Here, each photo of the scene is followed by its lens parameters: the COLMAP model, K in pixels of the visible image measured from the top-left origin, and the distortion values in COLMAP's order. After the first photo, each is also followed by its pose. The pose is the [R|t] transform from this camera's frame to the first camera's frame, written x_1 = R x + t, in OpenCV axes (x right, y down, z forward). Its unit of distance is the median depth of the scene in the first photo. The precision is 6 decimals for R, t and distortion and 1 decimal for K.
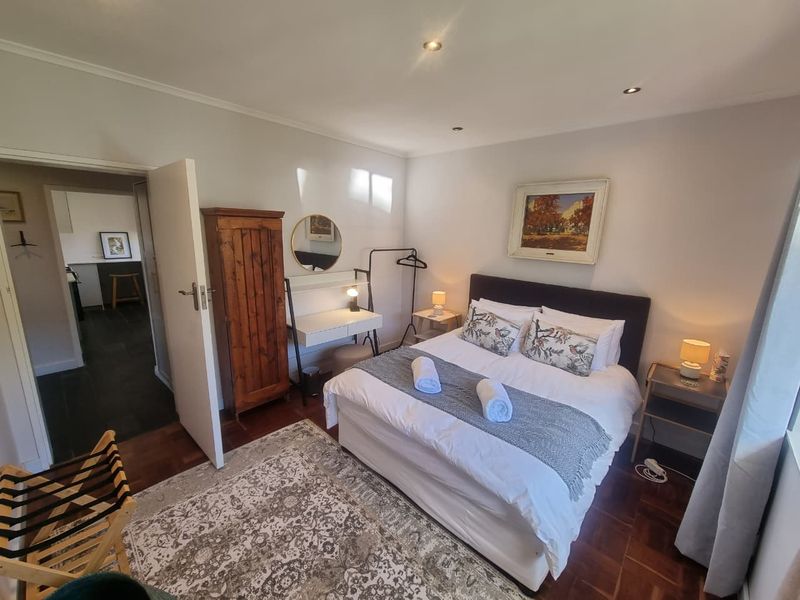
lens RADIAL K [[324.4, 0, 403.9], [0, 324.4, 300.2], [0, 0, 1]] dist [0.000904, -0.000707]
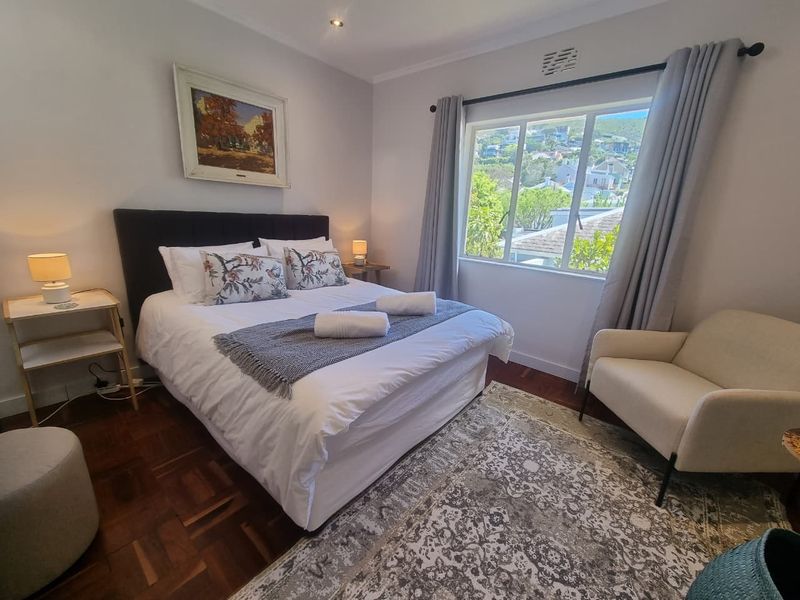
lens RADIAL K [[324.4, 0, 403.9], [0, 324.4, 300.2], [0, 0, 1]] dist [0.000904, -0.000707]
pose [[-0.065089, -0.296133, 0.952926, -0.587108], [0.166234, 0.938390, 0.302970, -0.030482], [-0.983936, 0.178129, -0.011851, 0.803314]]
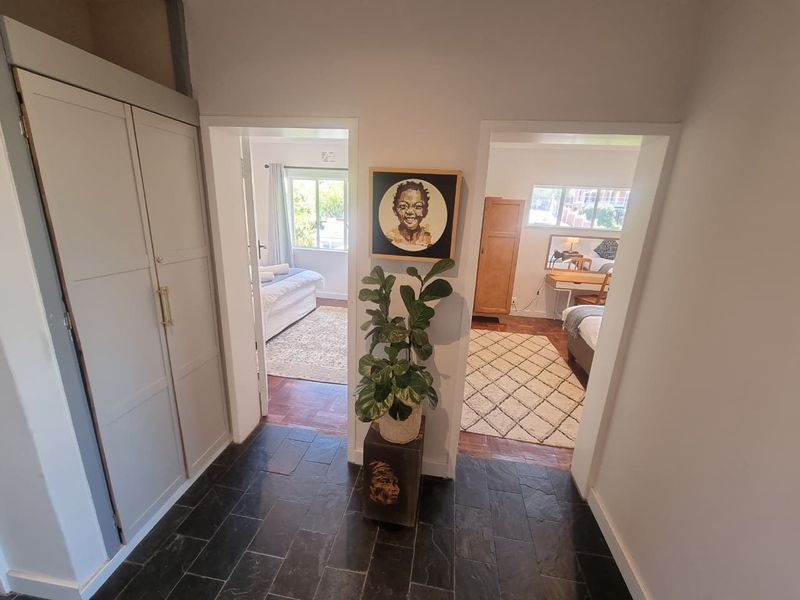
lens RADIAL K [[327.9, 0, 403.5], [0, 327.9, 298.7], [0, 0, 1]] dist [0.001820, -0.000092]
pose [[-0.566629, -0.279195, 0.775230, -1.717258], [0.110336, 0.906661, 0.407176, -0.304796], [-0.816552, 0.316254, -0.482935, 1.151034]]
